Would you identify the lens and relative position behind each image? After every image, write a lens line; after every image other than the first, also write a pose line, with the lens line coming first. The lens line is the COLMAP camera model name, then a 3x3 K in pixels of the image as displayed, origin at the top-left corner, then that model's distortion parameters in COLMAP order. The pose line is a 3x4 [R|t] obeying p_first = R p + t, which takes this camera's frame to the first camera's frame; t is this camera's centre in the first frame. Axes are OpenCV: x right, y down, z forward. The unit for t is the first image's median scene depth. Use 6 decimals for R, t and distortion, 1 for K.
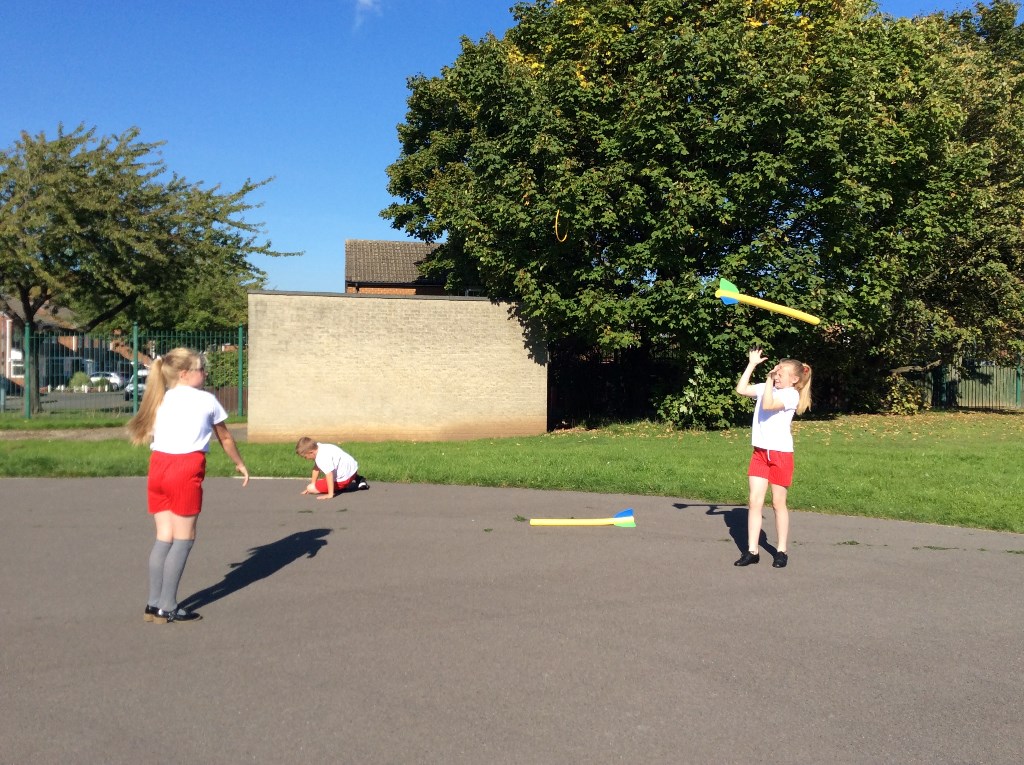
lens RADIAL K [[957.9, 0, 512.0], [0, 957.9, 382.5], [0, 0, 1]] dist [0.108472, -0.232785]
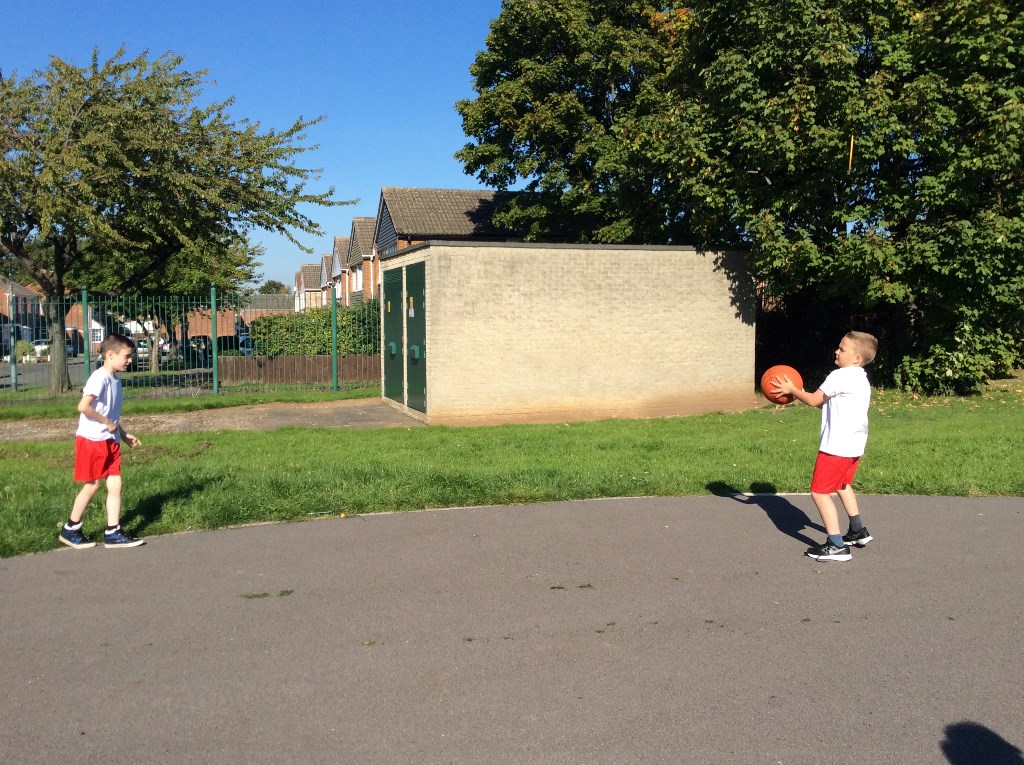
lens RADIAL K [[957.9, 0, 512.0], [0, 957.9, 382.5], [0, 0, 1]] dist [0.108472, -0.232785]
pose [[0.994584, -0.026196, 0.100580, -0.278515], [0.021686, 0.998721, 0.045670, -0.010692], [-0.101648, -0.043241, 0.993880, 0.166065]]
